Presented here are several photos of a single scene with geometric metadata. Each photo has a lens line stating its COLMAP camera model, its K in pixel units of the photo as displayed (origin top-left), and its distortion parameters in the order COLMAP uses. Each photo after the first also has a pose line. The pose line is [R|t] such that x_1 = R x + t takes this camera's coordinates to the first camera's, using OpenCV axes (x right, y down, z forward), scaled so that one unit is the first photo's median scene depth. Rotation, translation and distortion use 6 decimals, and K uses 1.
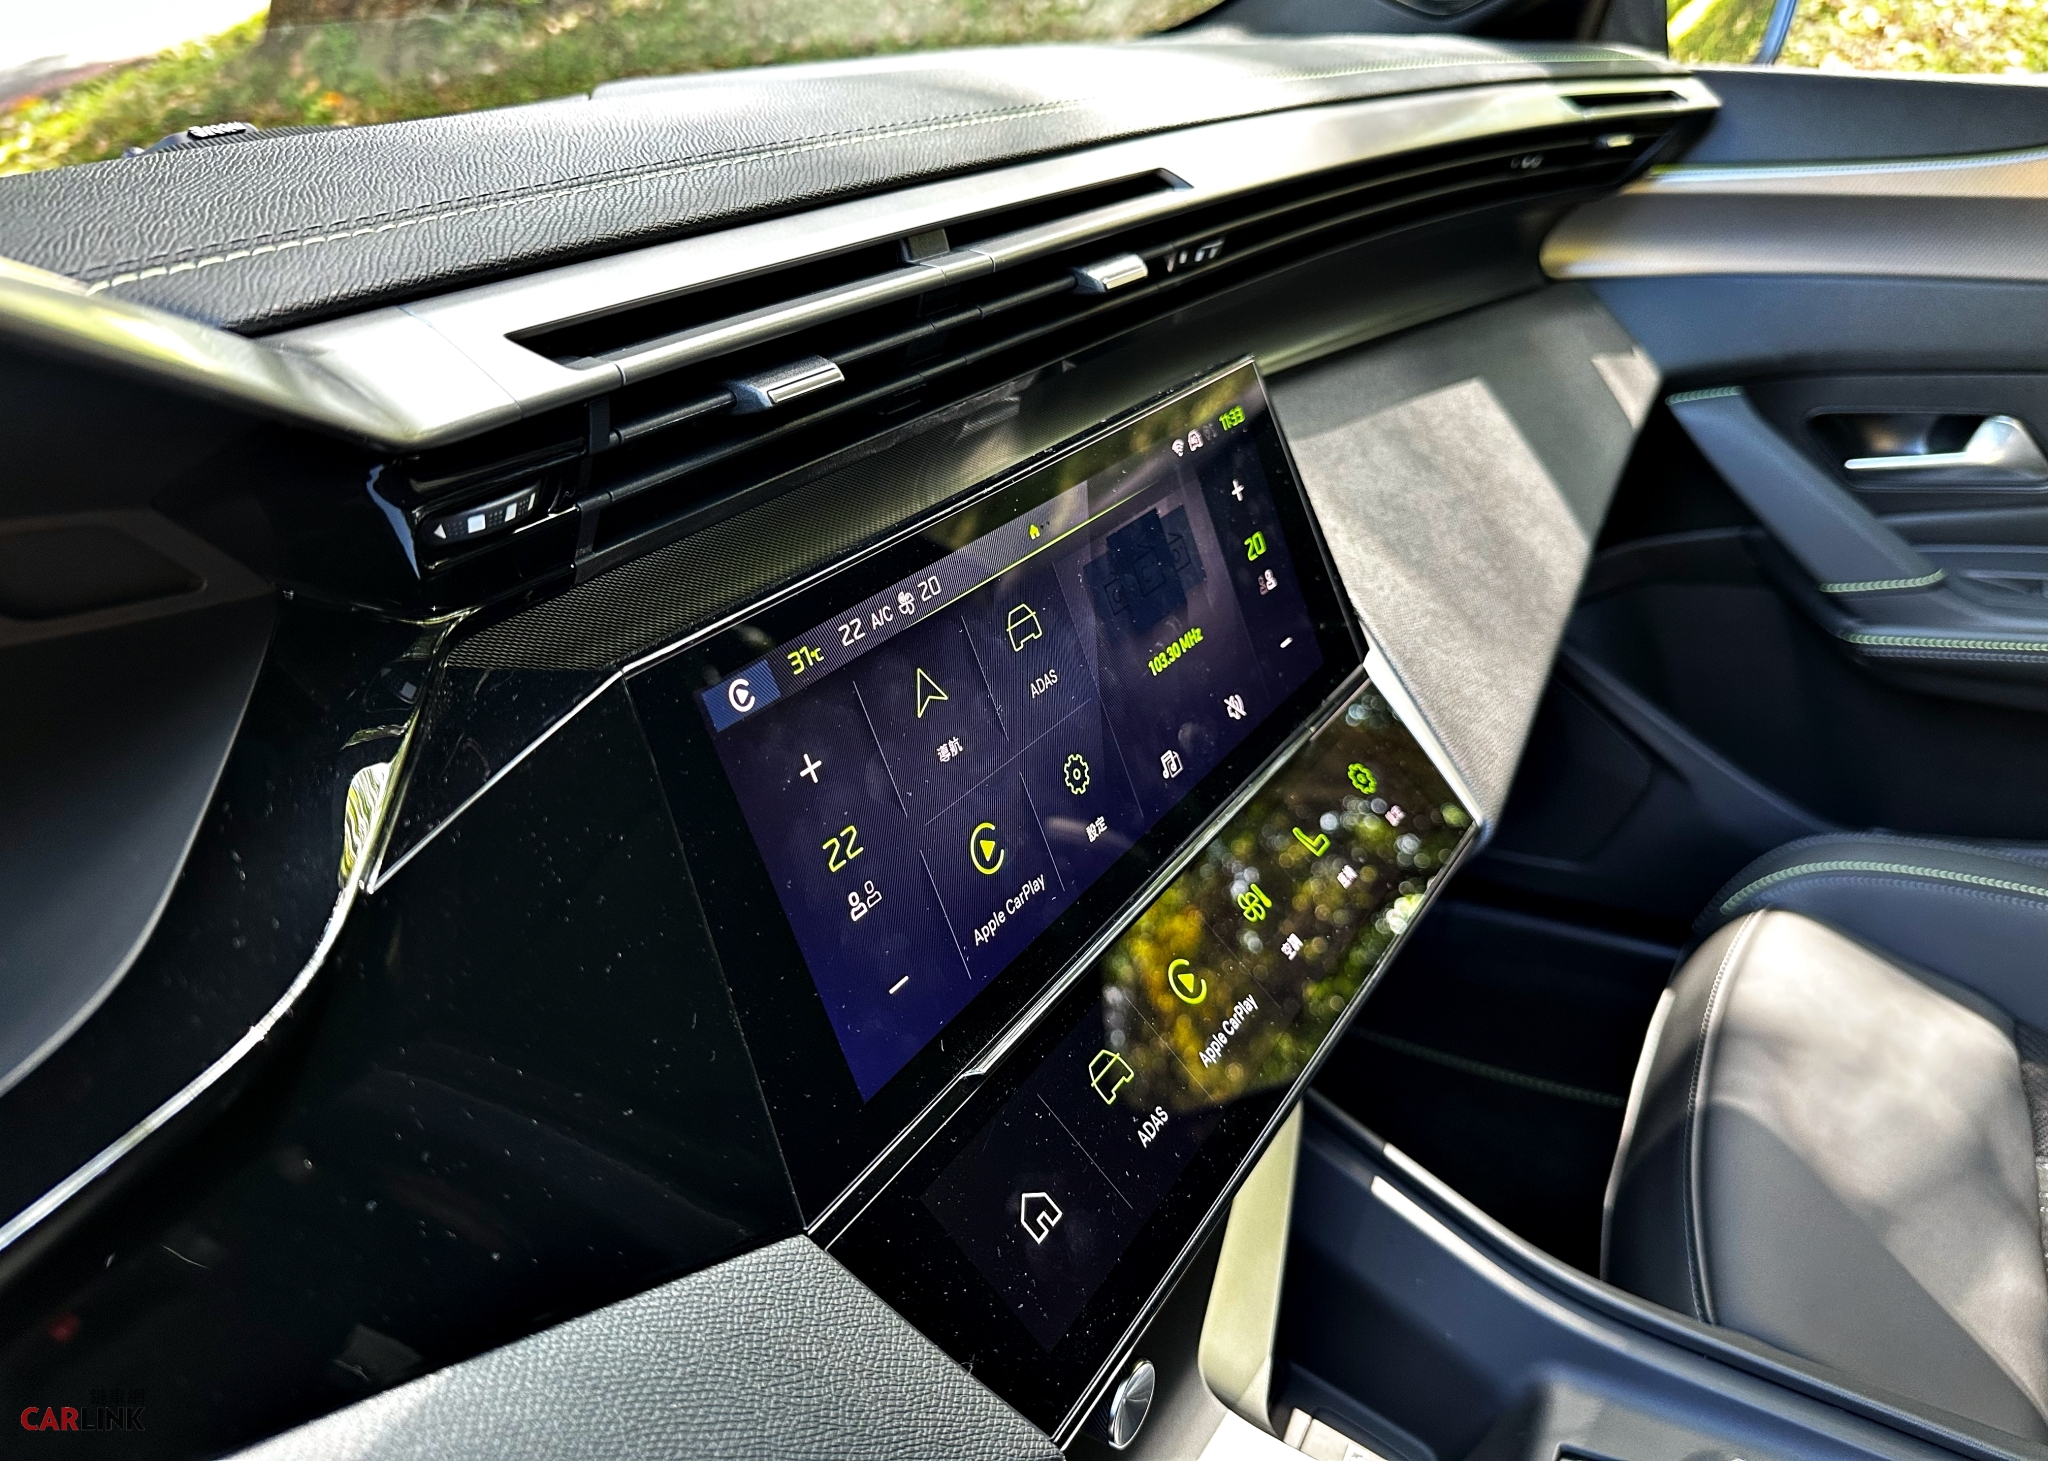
lens RADIAL K [[1597.6, 0, 1087.8], [0, 1597.6, 733.0], [0, 0, 1]] dist [-0.045874, -0.002603]
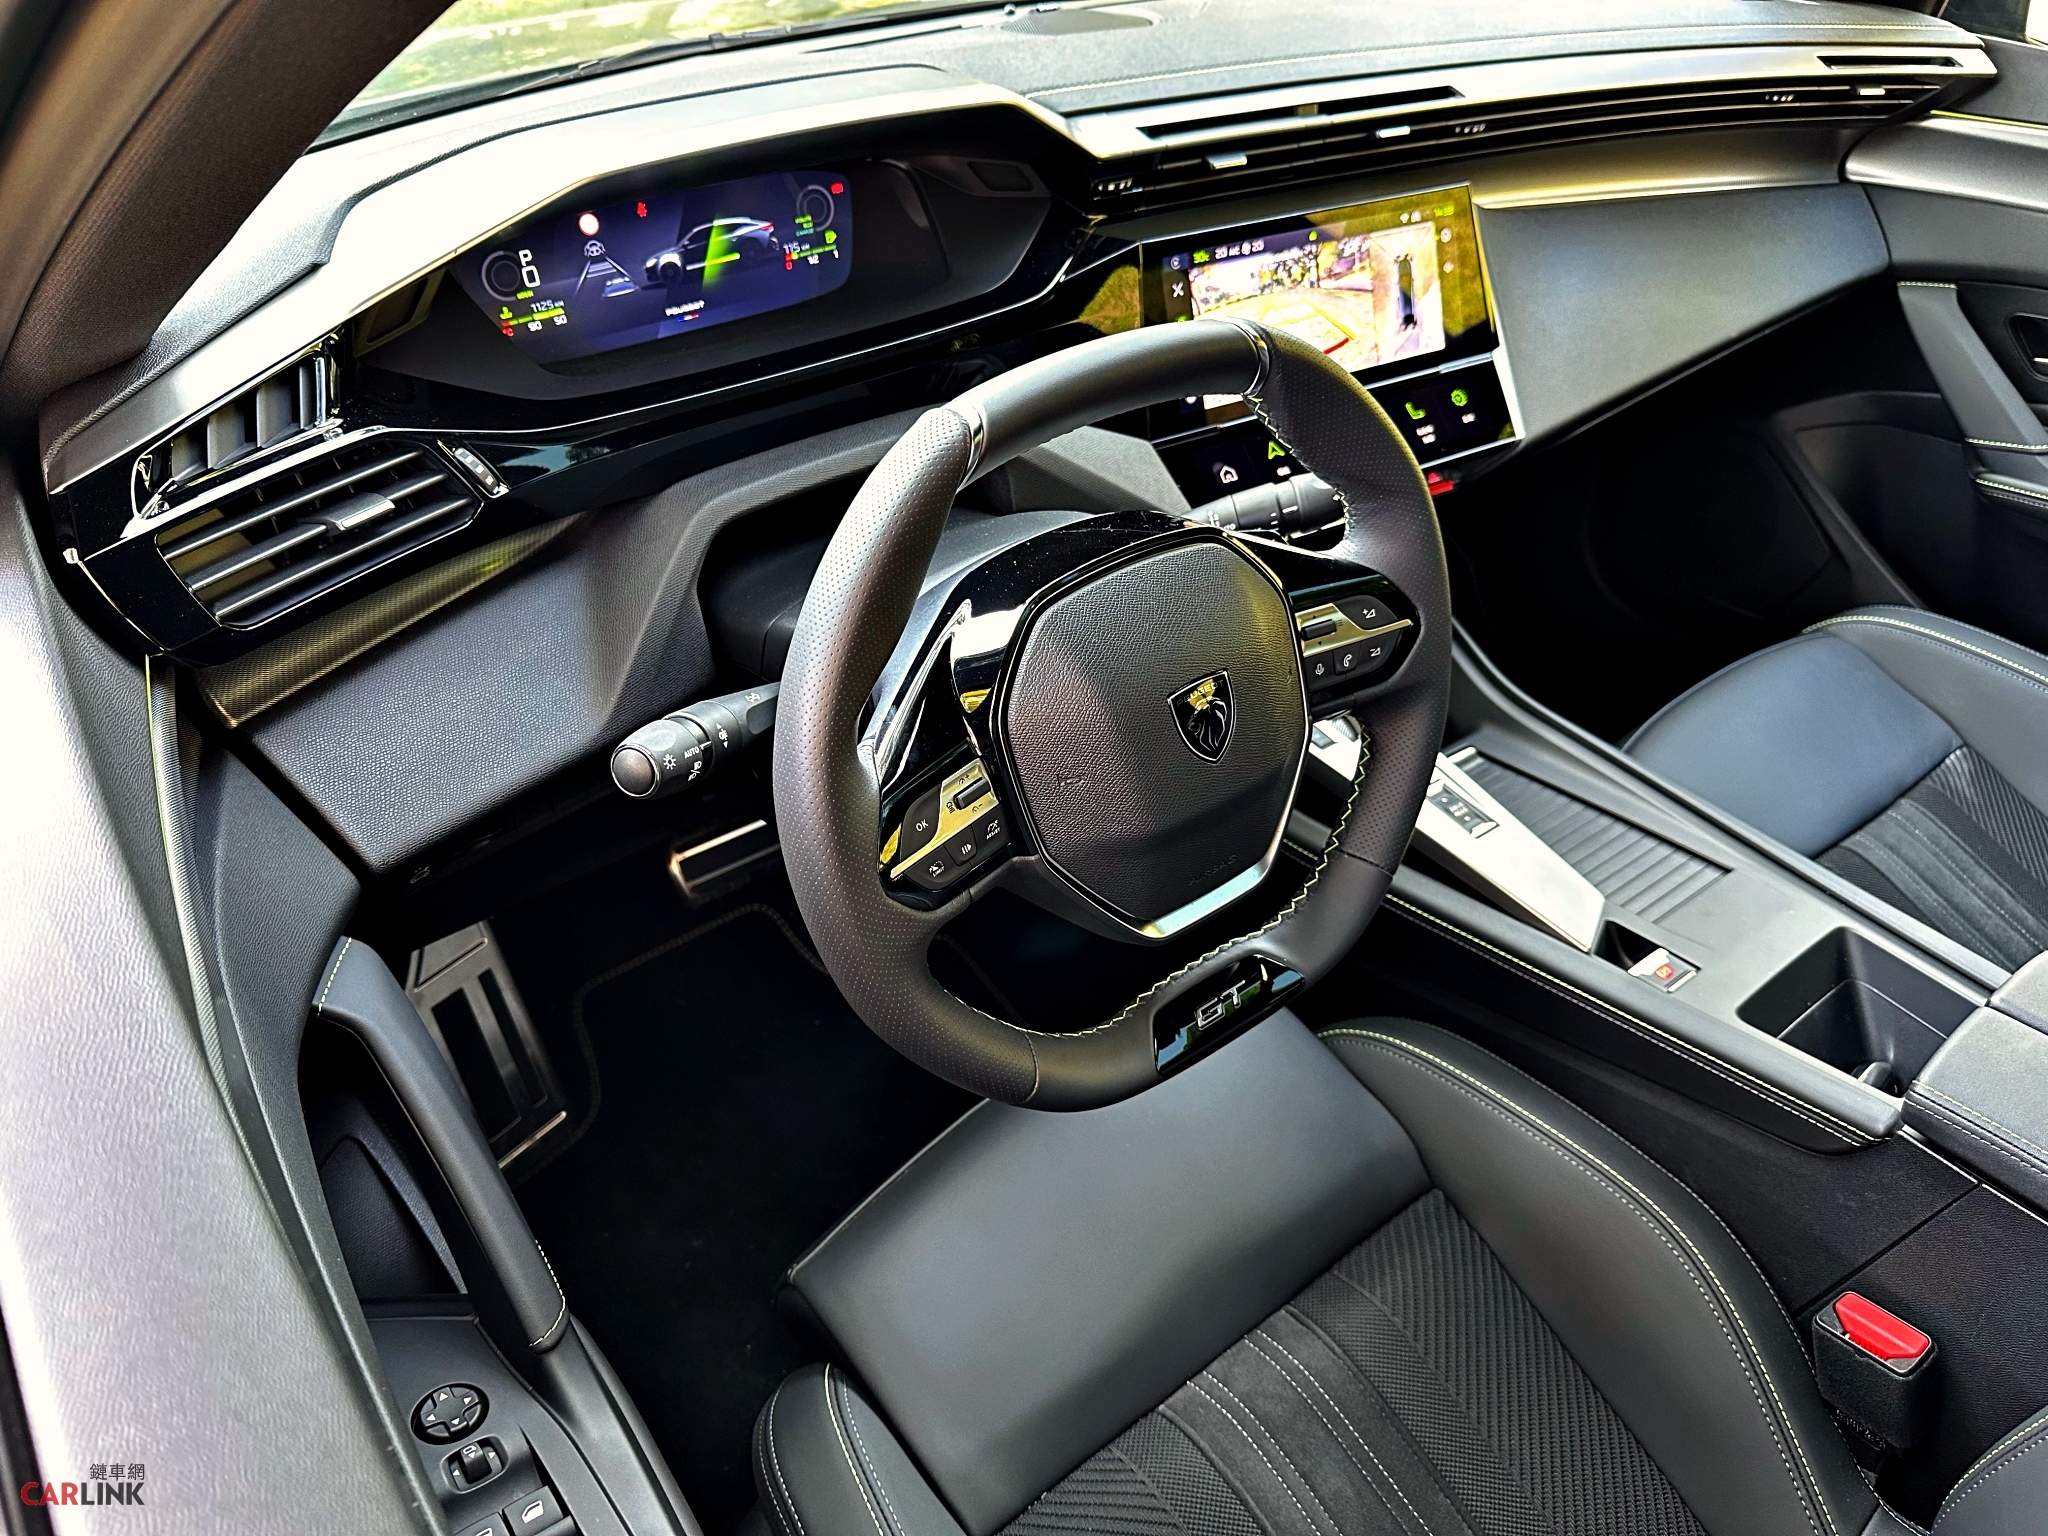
lens RADIAL K [[1419.6, 0, 1024.0], [0, 1419.6, 768.0], [0, 0, 1]] dist [-0.028551, -0.003038]
pose [[0.896341, 0.310032, -0.316943, 0.563133], [-0.241410, 0.940878, 0.237632, 0.261505], [0.371878, -0.136486, 0.918193, -1.435373]]
